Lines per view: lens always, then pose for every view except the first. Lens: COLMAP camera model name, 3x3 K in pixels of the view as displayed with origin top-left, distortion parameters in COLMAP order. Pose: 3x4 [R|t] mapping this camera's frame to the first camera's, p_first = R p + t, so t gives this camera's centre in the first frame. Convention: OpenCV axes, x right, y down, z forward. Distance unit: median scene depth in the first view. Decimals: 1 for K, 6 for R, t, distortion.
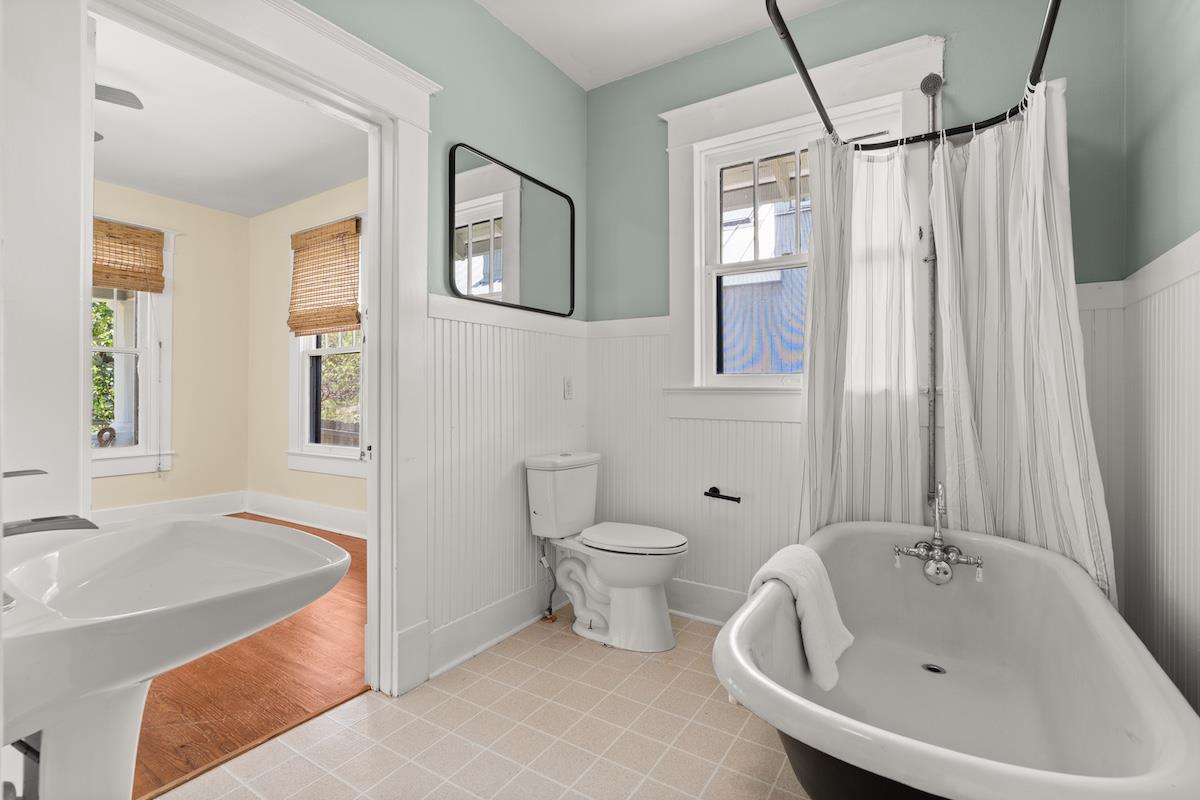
lens RADIAL K [[547.9, 0, 606.1], [0, 547.9, 386.2], [0, 0, 1]] dist [0.000138, 0.000079]
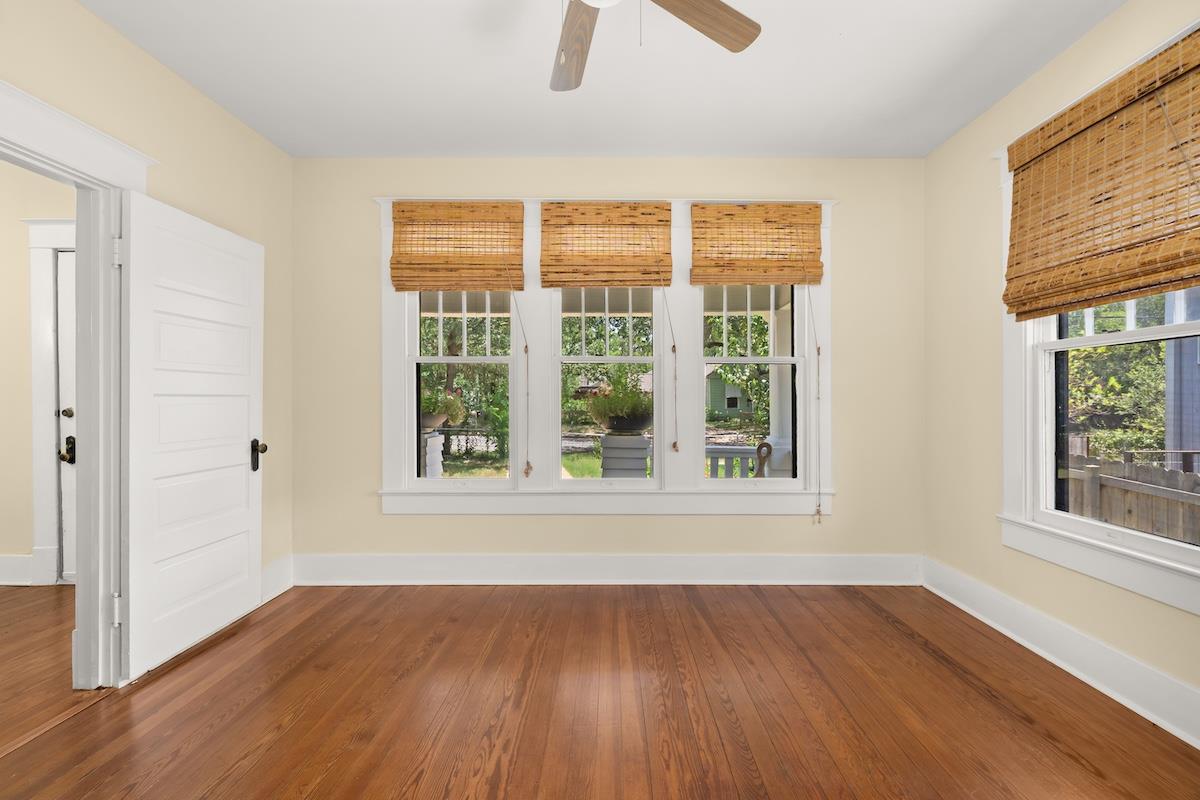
lens RADIAL K [[551.2, 0, 602.9], [0, 551.2, 388.6], [0, 0, 1]] dist [0.001866, 0.000425]
pose [[0.523535, -0.012732, -0.851909, -0.304897], [0.007632, 0.999918, -0.010254, -0.016901], [0.851970, -0.001134, 0.523590, 0.327713]]
